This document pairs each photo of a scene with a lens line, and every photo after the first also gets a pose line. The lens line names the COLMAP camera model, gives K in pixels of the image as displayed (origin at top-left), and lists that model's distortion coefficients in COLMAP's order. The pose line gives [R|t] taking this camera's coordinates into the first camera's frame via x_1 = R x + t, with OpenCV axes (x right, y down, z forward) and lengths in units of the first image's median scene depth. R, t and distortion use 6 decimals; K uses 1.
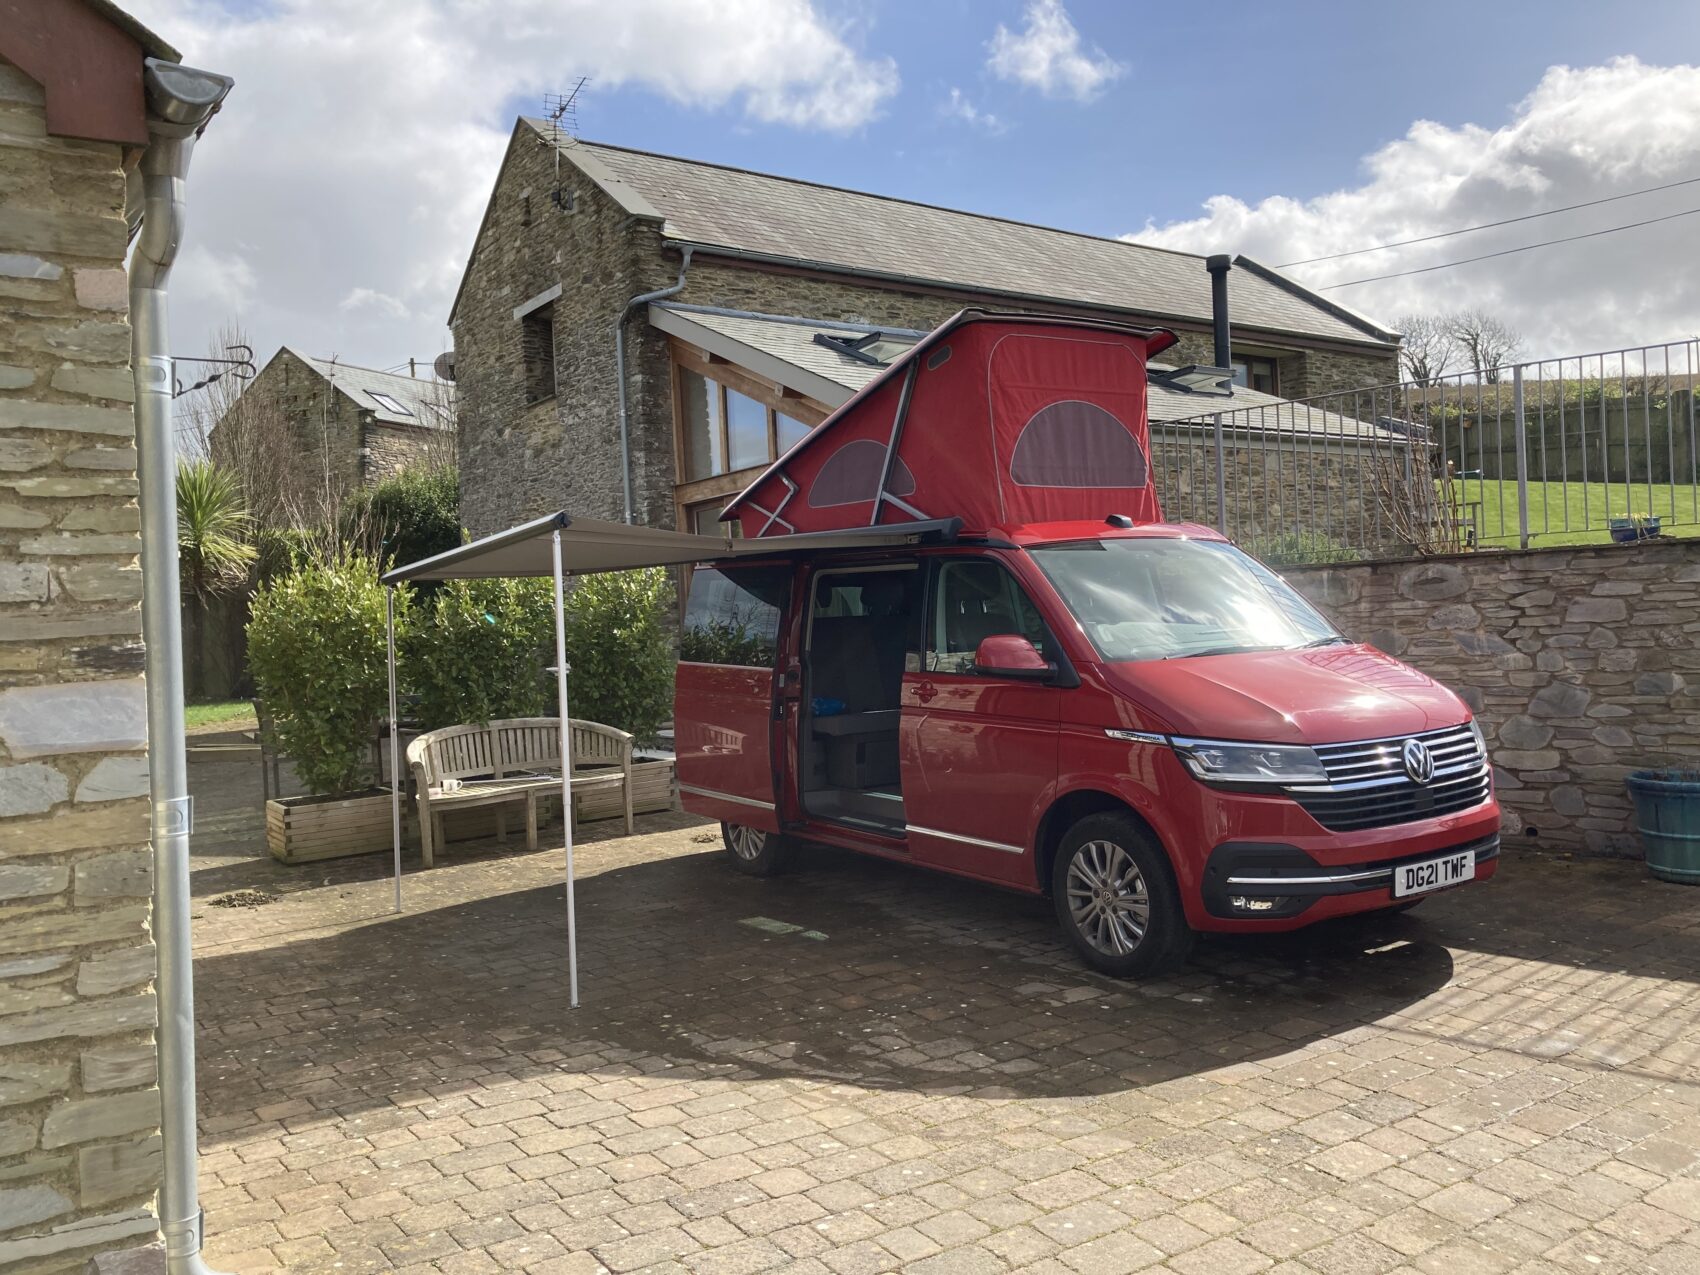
lens RADIAL K [[1396.0, 0, 850.0], [0, 1396.0, 637.5], [0, 0, 1]] dist [-0.001440, 0.000185]
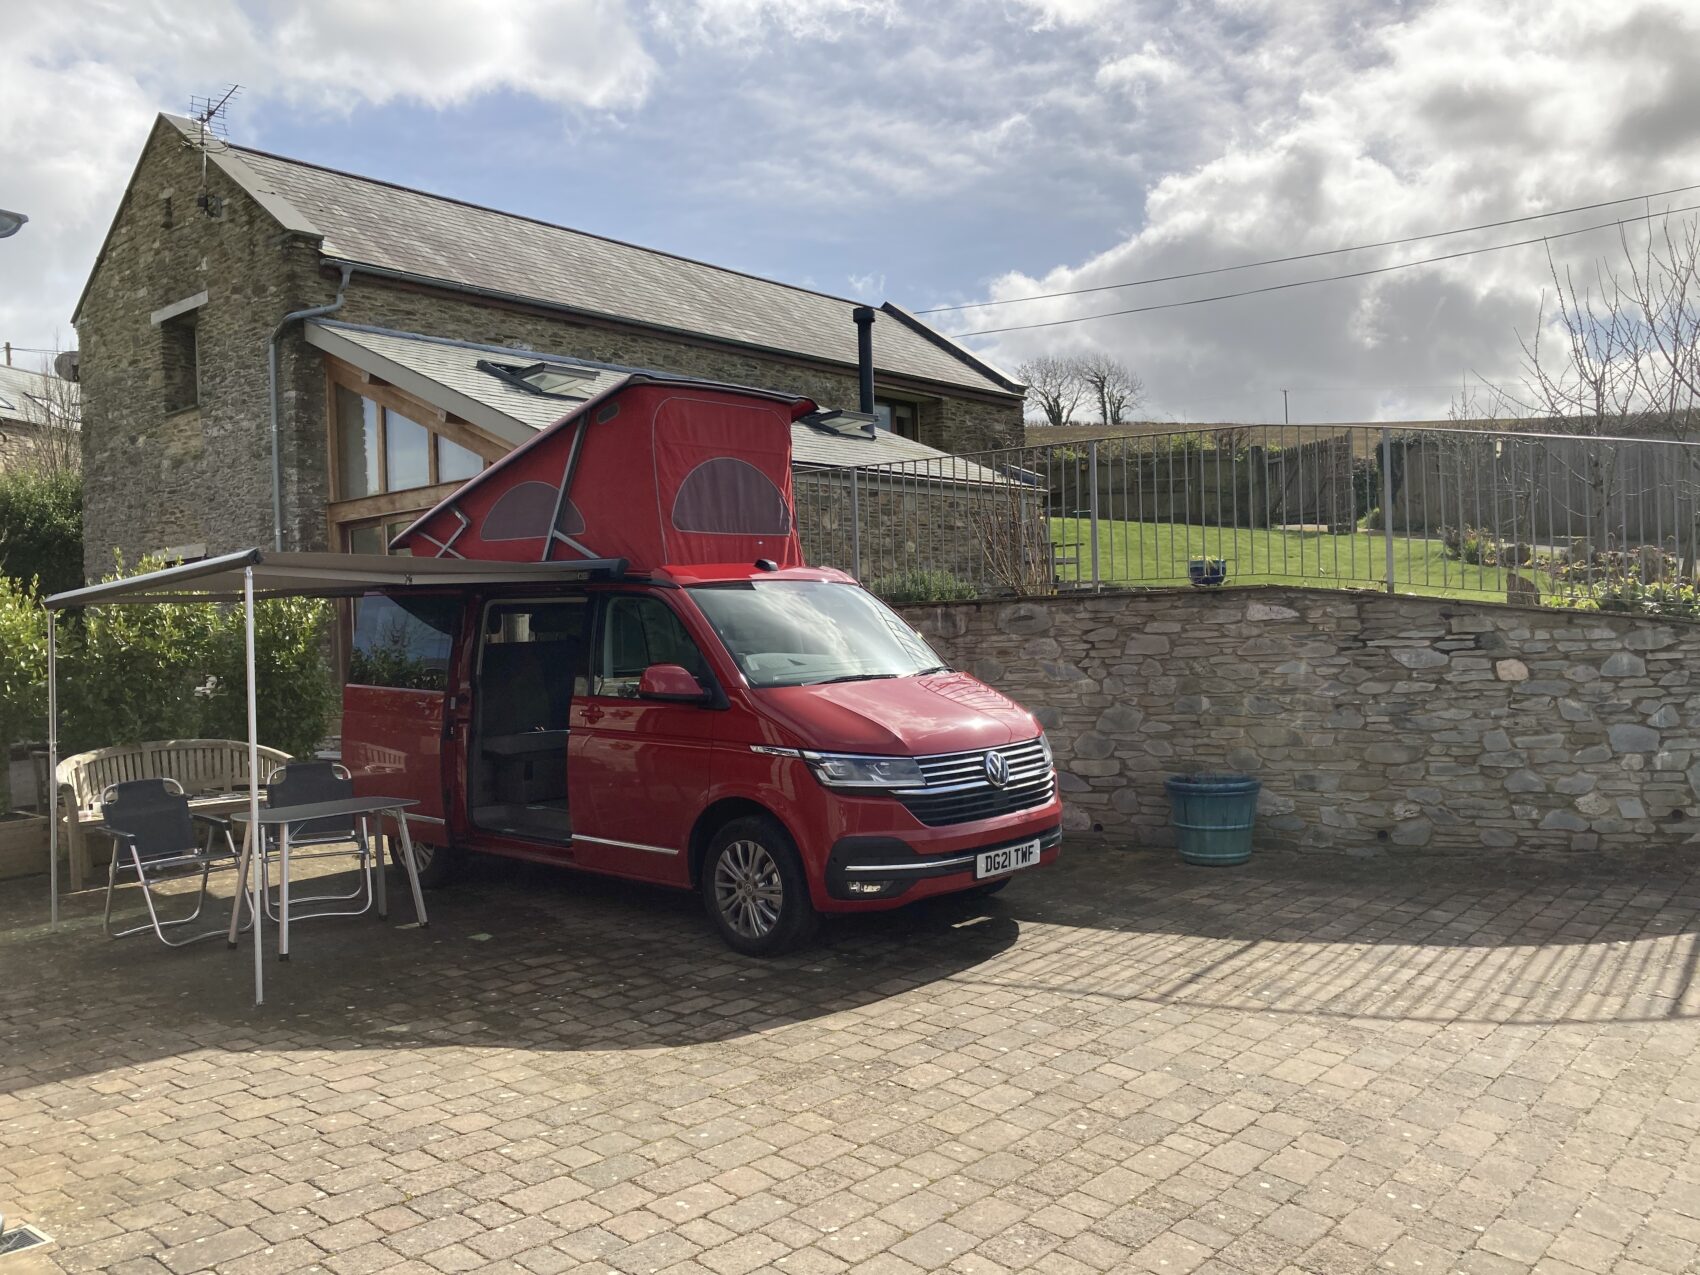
lens RADIAL K [[1476.8, 0, 874.0], [0, 1476.8, 617.1], [0, 0, 1]] dist [0.023382, -0.011931]
pose [[0.968365, 0.013646, 0.249166, -0.019346], [-0.008165, 0.999702, -0.023016, -0.011625], [-0.249406, 0.020254, 0.968187, -0.188337]]
